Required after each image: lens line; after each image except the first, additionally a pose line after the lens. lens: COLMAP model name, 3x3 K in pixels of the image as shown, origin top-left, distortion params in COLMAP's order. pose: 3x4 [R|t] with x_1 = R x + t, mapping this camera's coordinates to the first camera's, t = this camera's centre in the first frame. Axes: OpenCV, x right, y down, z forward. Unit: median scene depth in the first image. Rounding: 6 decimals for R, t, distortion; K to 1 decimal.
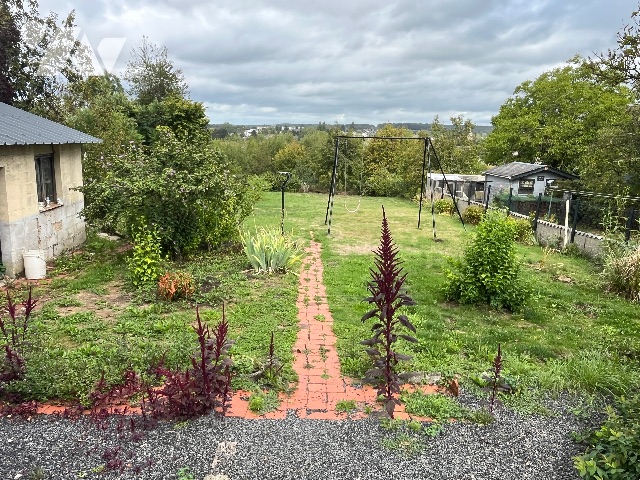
lens RADIAL K [[479.9, 0, 321.1], [0, 479.9, 236.0], [0, 0, 1]] dist [-0.005552, -0.004670]
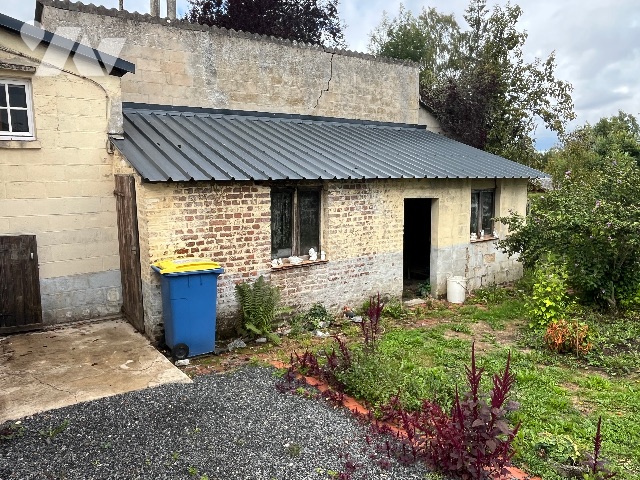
lens RADIAL K [[479.9, 0, 317.7], [0, 479.9, 239.9], [0, 0, 1]] dist [-0.005552, -0.004670]
pose [[0.530977, 0.062035, -0.845112, 0.138050], [-0.144033, 0.989411, -0.017868, 0.013827], [0.835055, 0.131212, 0.534290, 0.160477]]
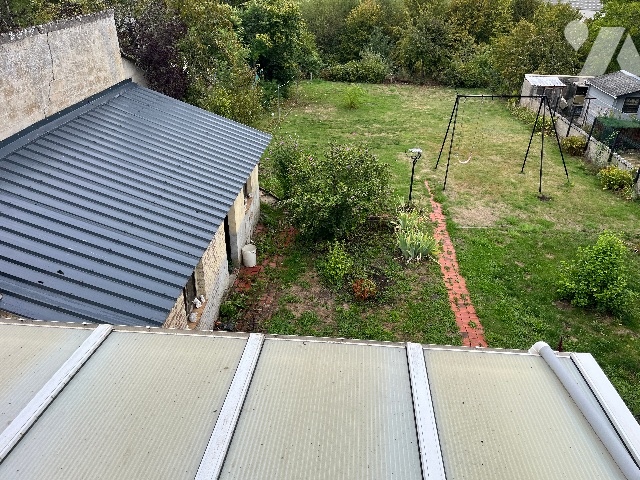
lens RADIAL K [[488.7, 0, 321.9], [0, 488.7, 239.2], [0, 0, 1]] dist [0.025673, -0.058641]
pose [[0.993981, 0.036794, -0.103191, -0.253541], [-0.002724, 0.949925, 0.312466, -0.434009], [0.109521, -0.310304, 0.944307, -0.287203]]
